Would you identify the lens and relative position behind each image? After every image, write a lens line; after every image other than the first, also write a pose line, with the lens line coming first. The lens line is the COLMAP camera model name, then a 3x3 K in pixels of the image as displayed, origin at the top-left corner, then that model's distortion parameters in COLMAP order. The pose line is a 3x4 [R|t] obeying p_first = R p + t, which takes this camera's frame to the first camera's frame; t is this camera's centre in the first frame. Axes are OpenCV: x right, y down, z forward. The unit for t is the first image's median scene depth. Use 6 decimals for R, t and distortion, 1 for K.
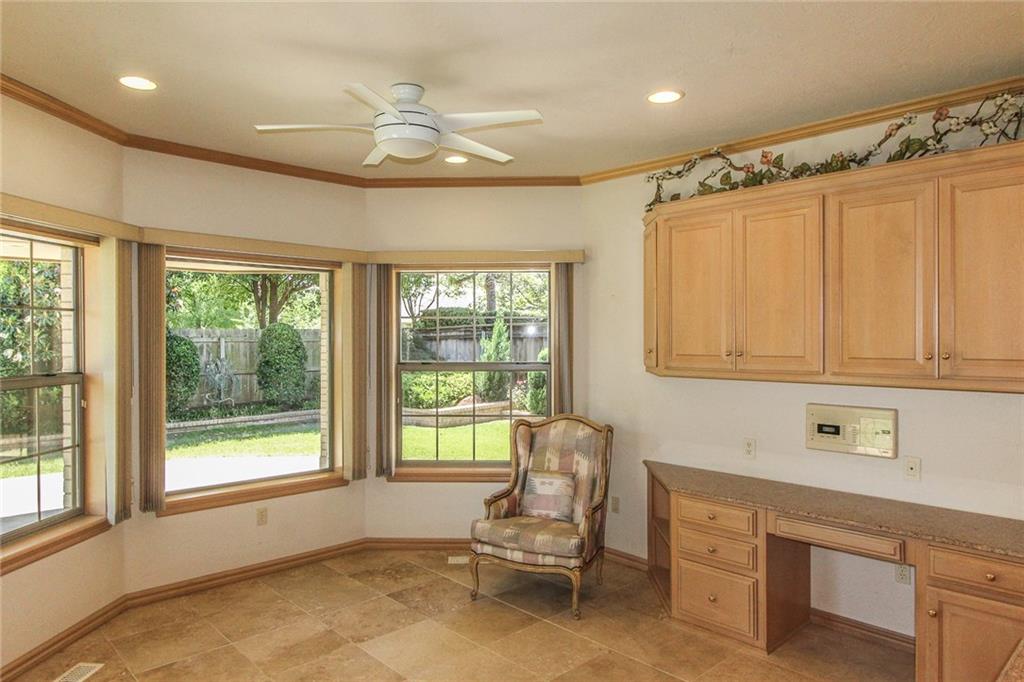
lens RADIAL K [[662.0, 0, 504.7], [0, 662.0, 339.7], [0, 0, 1]] dist [0.005429, -0.001234]
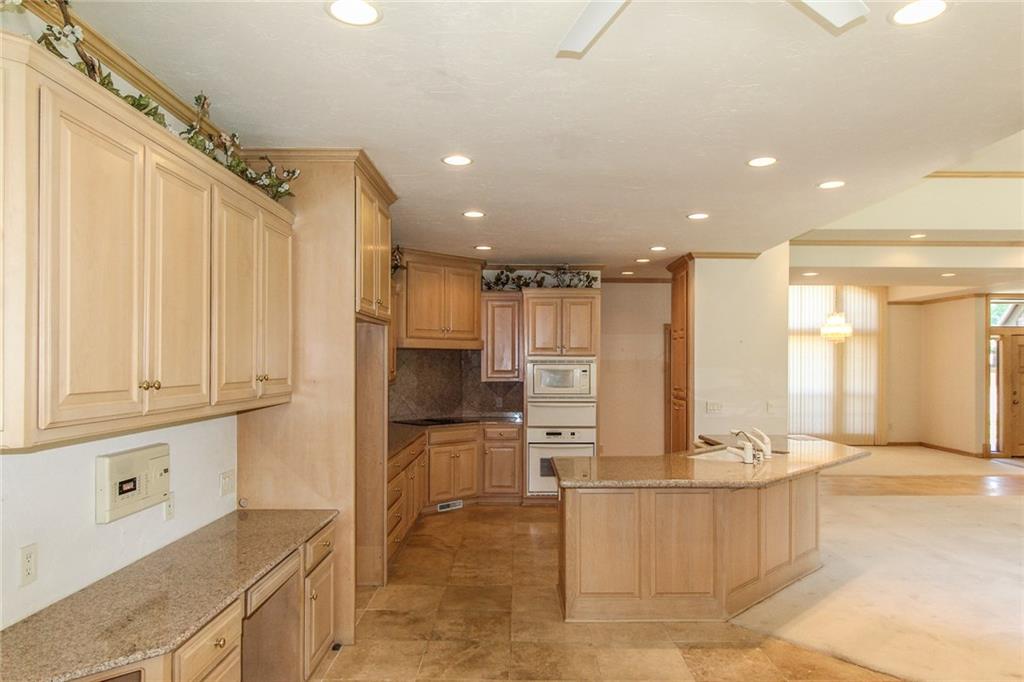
lens RADIAL K [[662.8, 0, 516.2], [0, 662.8, 354.6], [0, 0, 1]] dist [0.007327, 0.002137]
pose [[-0.730123, 0.007821, 0.683271, -0.300014], [-0.001247, 0.999918, -0.012779, 0.000088], [-0.683315, -0.010182, -0.730053, 1.161581]]
